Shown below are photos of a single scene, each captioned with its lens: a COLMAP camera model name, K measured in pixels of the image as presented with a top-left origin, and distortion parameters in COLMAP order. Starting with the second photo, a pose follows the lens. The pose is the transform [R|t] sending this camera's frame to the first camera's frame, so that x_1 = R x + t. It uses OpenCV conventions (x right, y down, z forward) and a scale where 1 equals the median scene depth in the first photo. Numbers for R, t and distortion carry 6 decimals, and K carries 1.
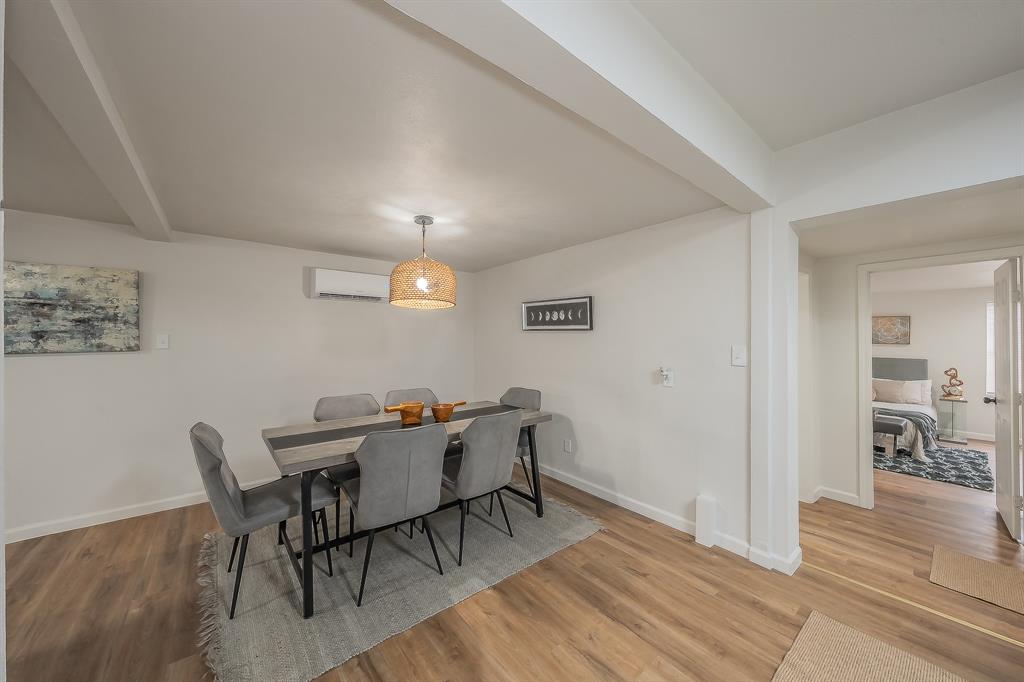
lens RADIAL K [[363.7, 0, 510.3], [0, 363.7, 335.5], [0, 0, 1]] dist [-0.000628, -0.000149]
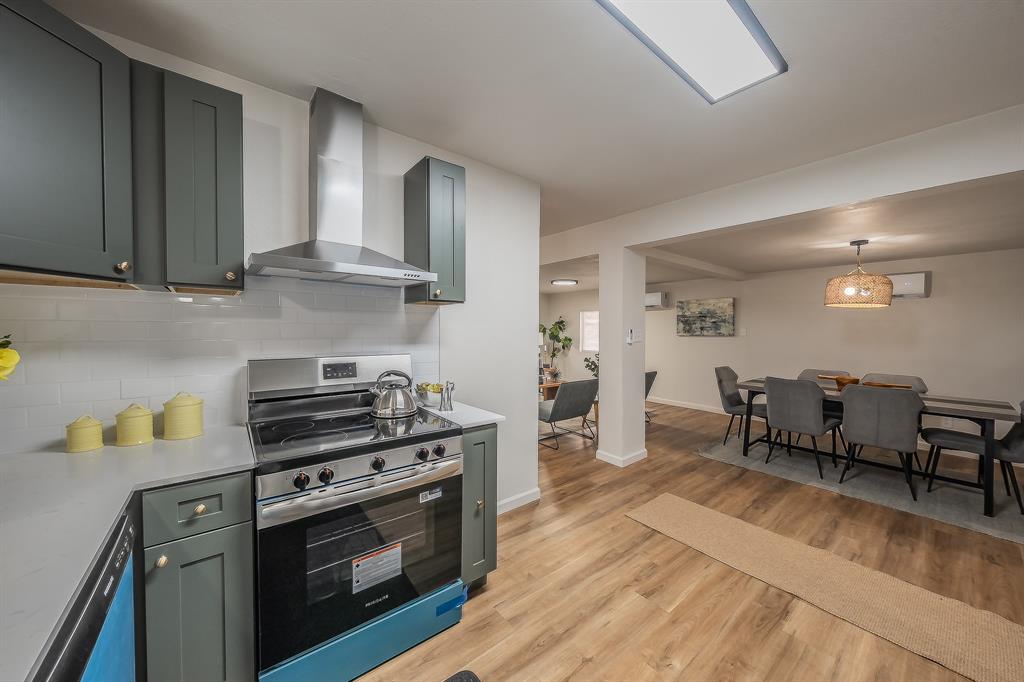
lens RADIAL K [[363.7, 0, 510.3], [0, 363.7, 335.5], [0, 0, 1]] dist [-0.000628, -0.000149]
pose [[-0.000851, 0.016083, -0.999870, 1.110520], [-0.000206, 0.999871, 0.016083, 0.005072], [1.000000, 0.000220, -0.000848, -0.285246]]
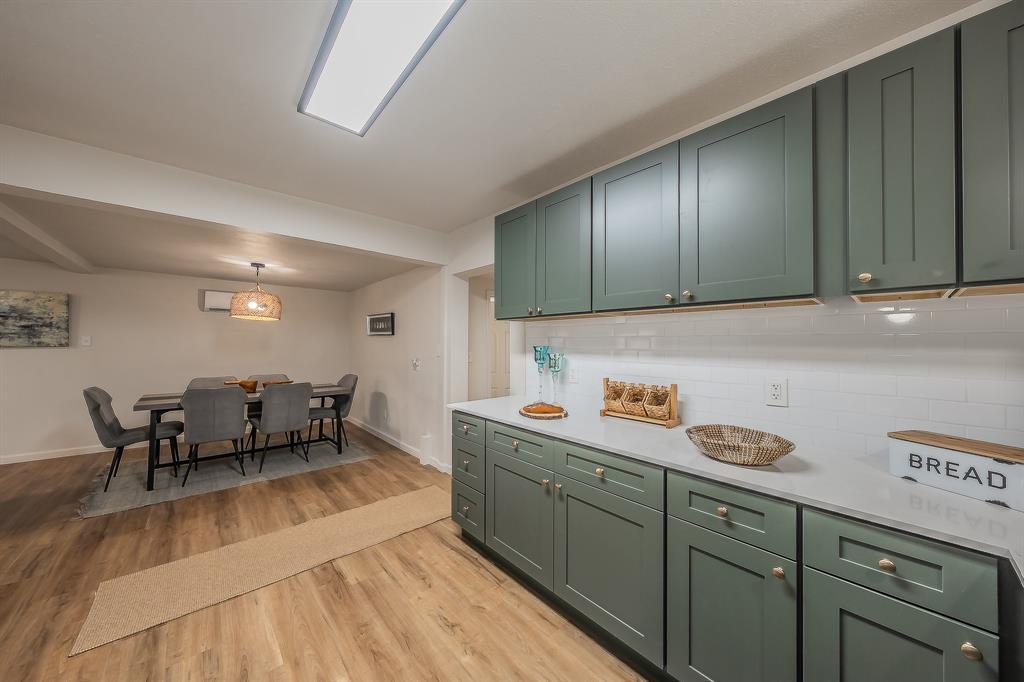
lens RADIAL K [[345.7, 0, 510.5], [0, 345.7, 338.9], [0, 0, 1]] dist [-0.001021, 0.000220]
pose [[0.998586, 0.006849, 0.052718, 0.784780], [-0.006614, 0.999967, -0.004633, 0.004811], [-0.052748, 0.004278, 0.998599, -0.563964]]
